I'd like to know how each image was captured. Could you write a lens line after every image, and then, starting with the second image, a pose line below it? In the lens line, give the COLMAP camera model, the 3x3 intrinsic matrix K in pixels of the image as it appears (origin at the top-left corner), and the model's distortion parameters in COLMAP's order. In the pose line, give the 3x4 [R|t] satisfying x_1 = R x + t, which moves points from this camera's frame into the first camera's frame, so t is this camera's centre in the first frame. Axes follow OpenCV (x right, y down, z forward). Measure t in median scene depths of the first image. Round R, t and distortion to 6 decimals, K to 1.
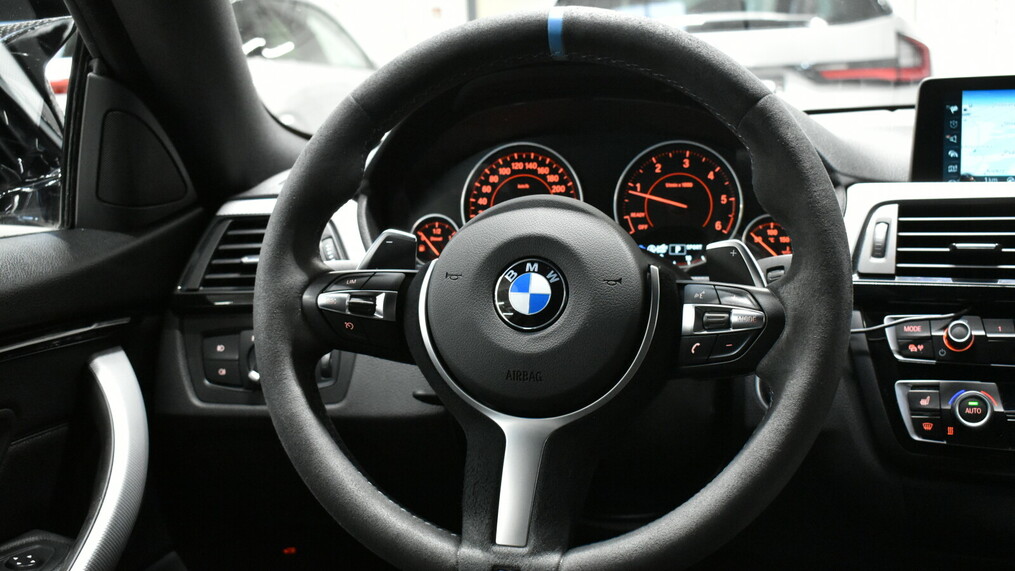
lens RADIAL K [[1262.7, 0, 489.1], [0, 1262.7, 276.8], [0, 0, 1]] dist [-0.023714, 0.000000]
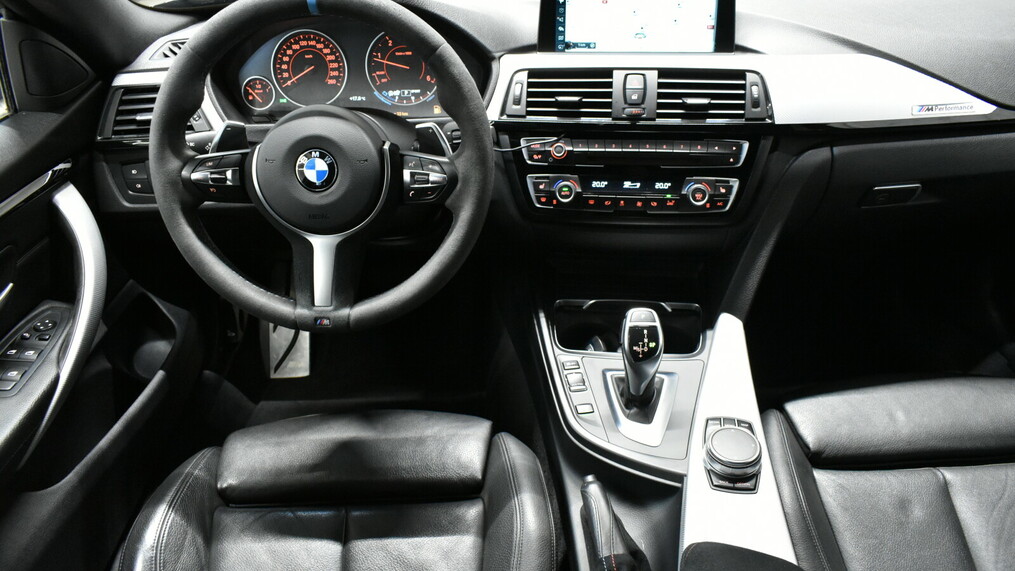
lens RADIAL K [[798.4, 0, 504.5], [0, 798.4, 283.4], [0, 0, 1]] dist [-0.029723, 0.024649]
pose [[0.975189, -0.123389, 0.183800, 0.056937], [0.037514, 0.910364, 0.412105, -0.255321], [-0.218174, -0.394985, 0.892405, -0.096389]]
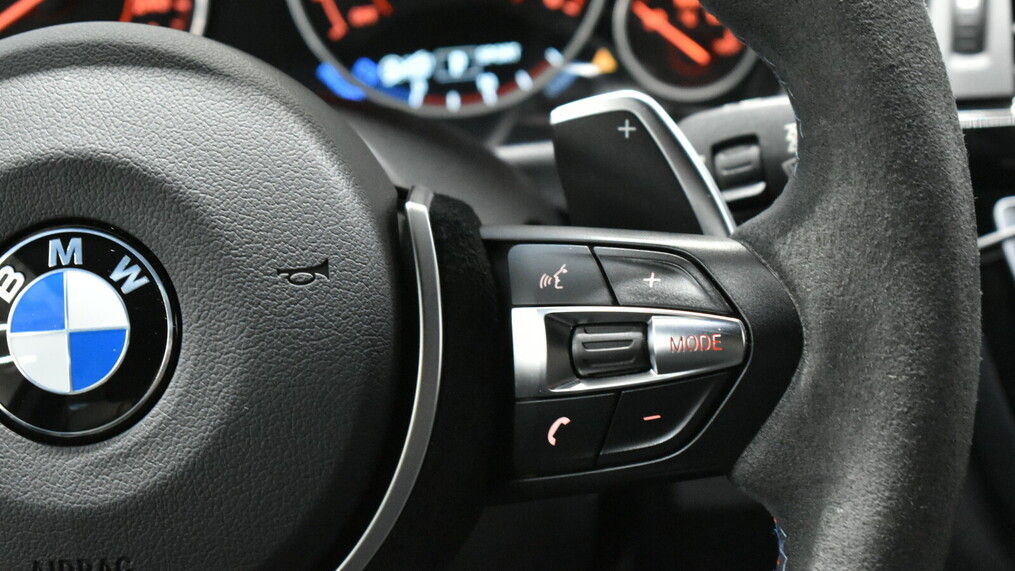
lens RADIAL K [[2294.3, 0, 506.8], [0, 2294.3, 285.8], [0, 0, 1]] dist [-0.034443, 0.000000]
pose [[0.977491, -0.130122, 0.166069, 0.041369], [0.103646, 0.981790, 0.159204, -0.075103], [-0.183761, -0.138408, 0.973178, 0.329397]]
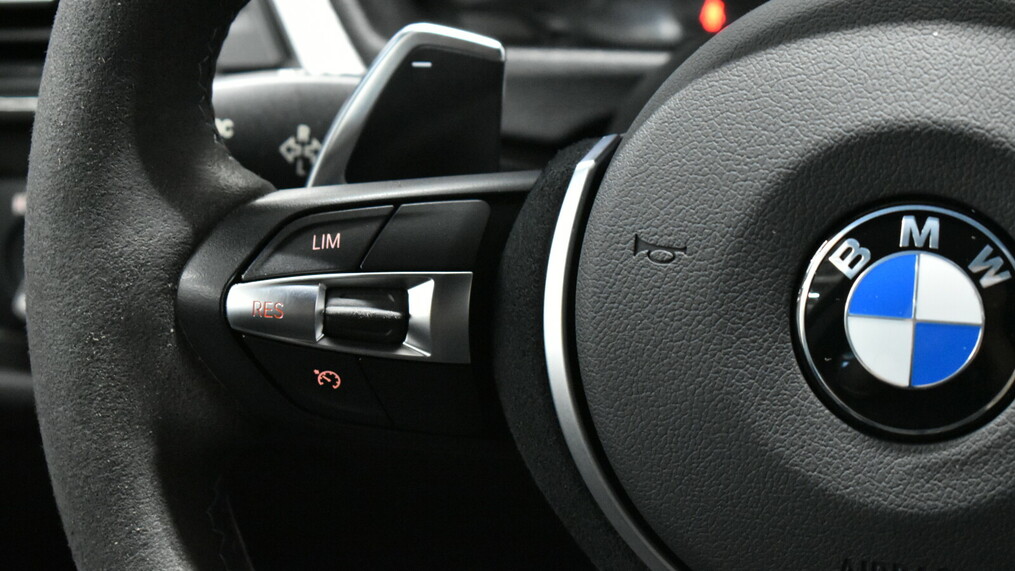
lens RADIAL K [[2294.3, 0, 507.9], [0, 2294.3, 283.2], [0, 0, 1]] dist [-0.034443, 0.000000]
pose [[0.999395, -0.031490, 0.014736, -0.066760], [0.025738, 0.955043, 0.295347, -0.145253], [-0.023374, -0.294789, 0.955276, 0.407542]]
